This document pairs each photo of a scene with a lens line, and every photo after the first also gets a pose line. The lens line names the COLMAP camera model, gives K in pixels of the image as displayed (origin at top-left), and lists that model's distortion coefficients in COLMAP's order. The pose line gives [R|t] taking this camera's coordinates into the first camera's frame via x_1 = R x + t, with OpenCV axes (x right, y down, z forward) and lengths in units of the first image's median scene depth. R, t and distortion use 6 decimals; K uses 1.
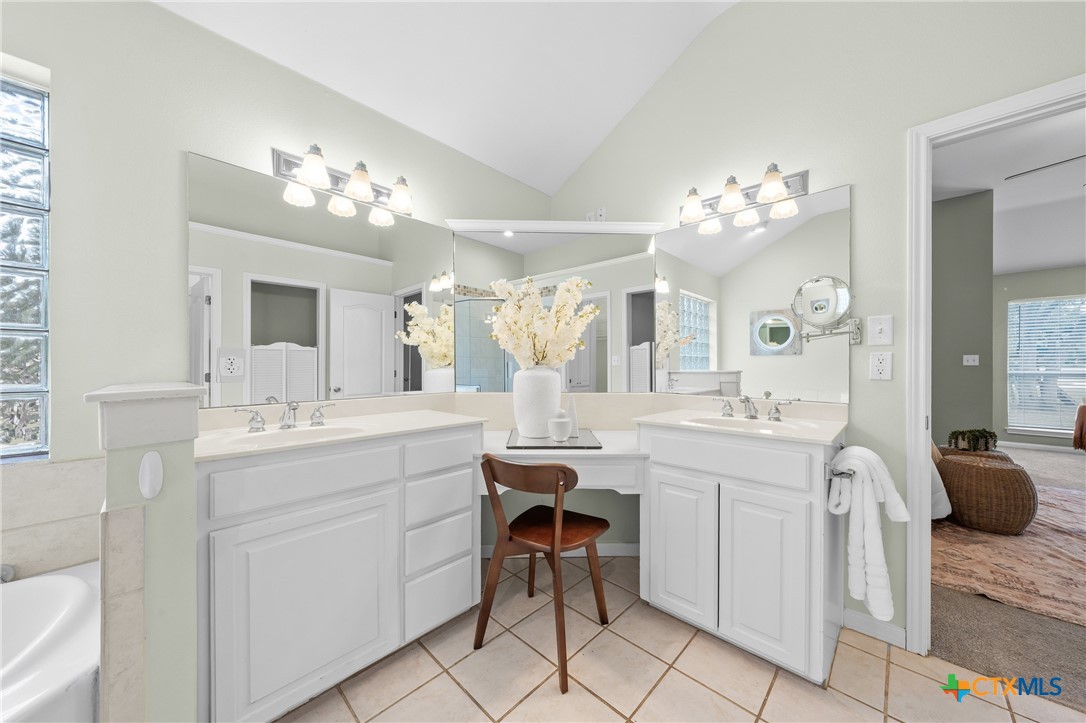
lens RADIAL K [[376.0, 0, 542.7], [0, 376.0, 363.2], [0, 0, 1]] dist [0.000234, 0.000176]
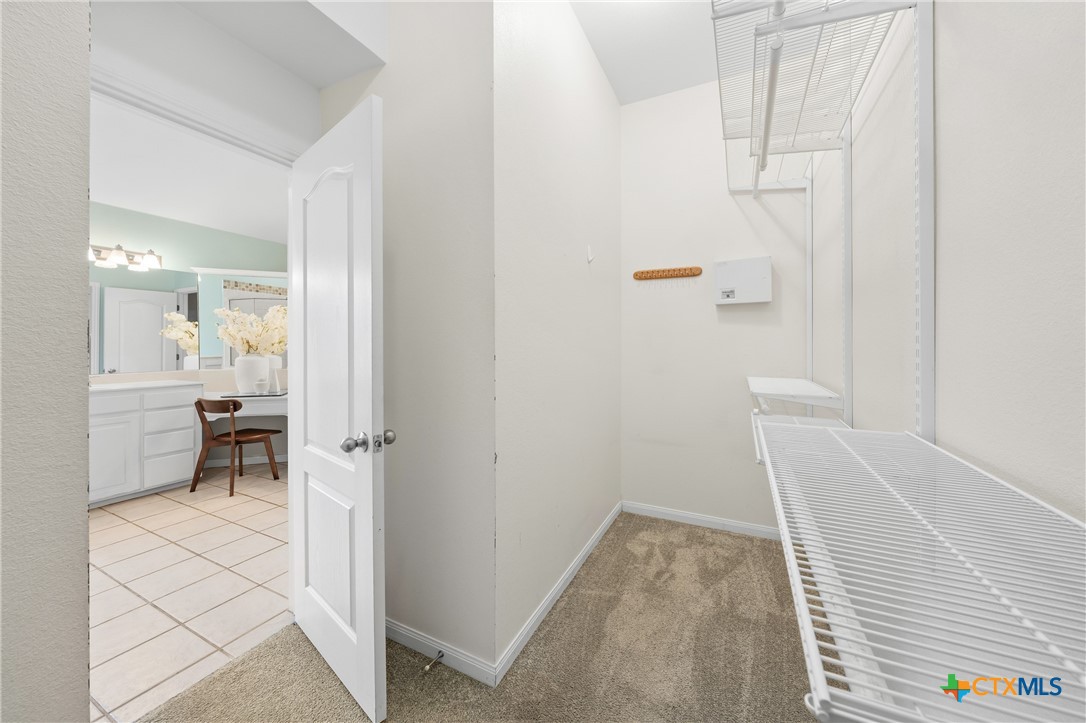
lens RADIAL K [[376.0, 0, 557.2], [0, 376.0, 345.1], [0, 0, 1]] dist [0.000234, 0.000176]
pose [[0.940879, 0.003361, 0.338726, 0.860207], [-0.005284, 0.999975, 0.004757, -0.059315], [-0.338702, -0.006266, 0.940873, -1.376953]]
